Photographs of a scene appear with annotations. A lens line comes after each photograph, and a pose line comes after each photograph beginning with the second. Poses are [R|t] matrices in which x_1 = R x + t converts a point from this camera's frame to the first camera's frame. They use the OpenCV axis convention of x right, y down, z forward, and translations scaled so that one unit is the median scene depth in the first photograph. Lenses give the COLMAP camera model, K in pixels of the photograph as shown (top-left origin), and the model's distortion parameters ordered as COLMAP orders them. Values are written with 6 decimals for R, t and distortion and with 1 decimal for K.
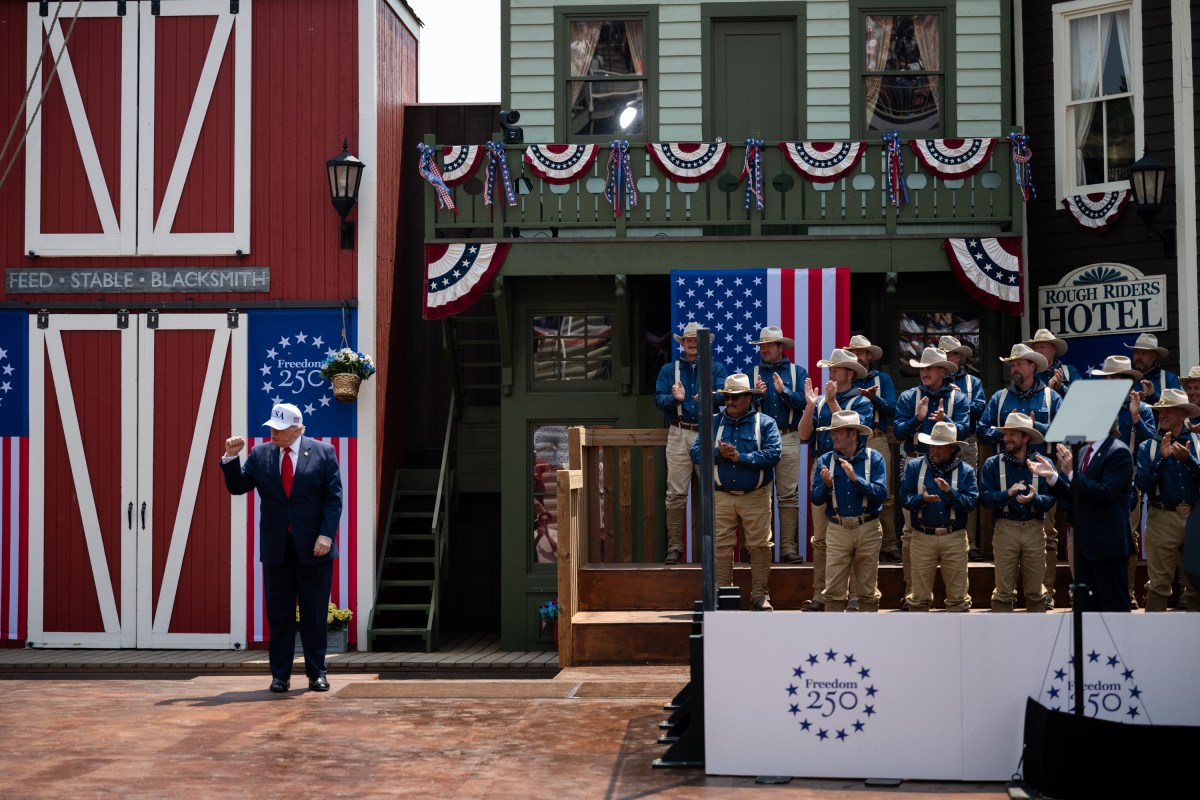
lens RADIAL K [[2383.2, 0, 580.0], [0, 2383.2, 382.1], [0, 0, 1]] dist [0.031390, -0.242024]
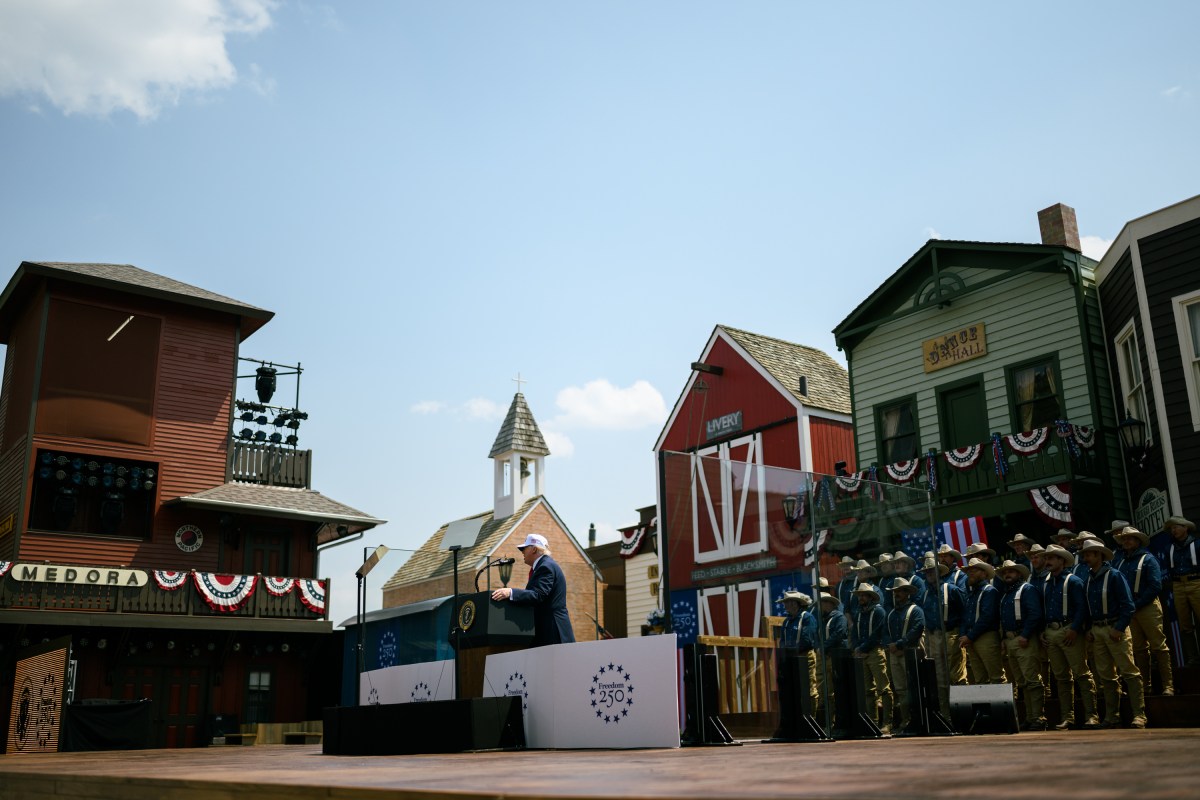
lens RADIAL K [[1141.0, 0, 600.0], [0, 1141.0, 400.0], [0, 0, 1]] dist [-0.000071, -0.005694]
pose [[0.649255, -0.218801, -0.728419, 0.530685], [0.042397, 0.966649, -0.252571, 0.065776], [0.759389, 0.133100, 0.636878, 0.234503]]
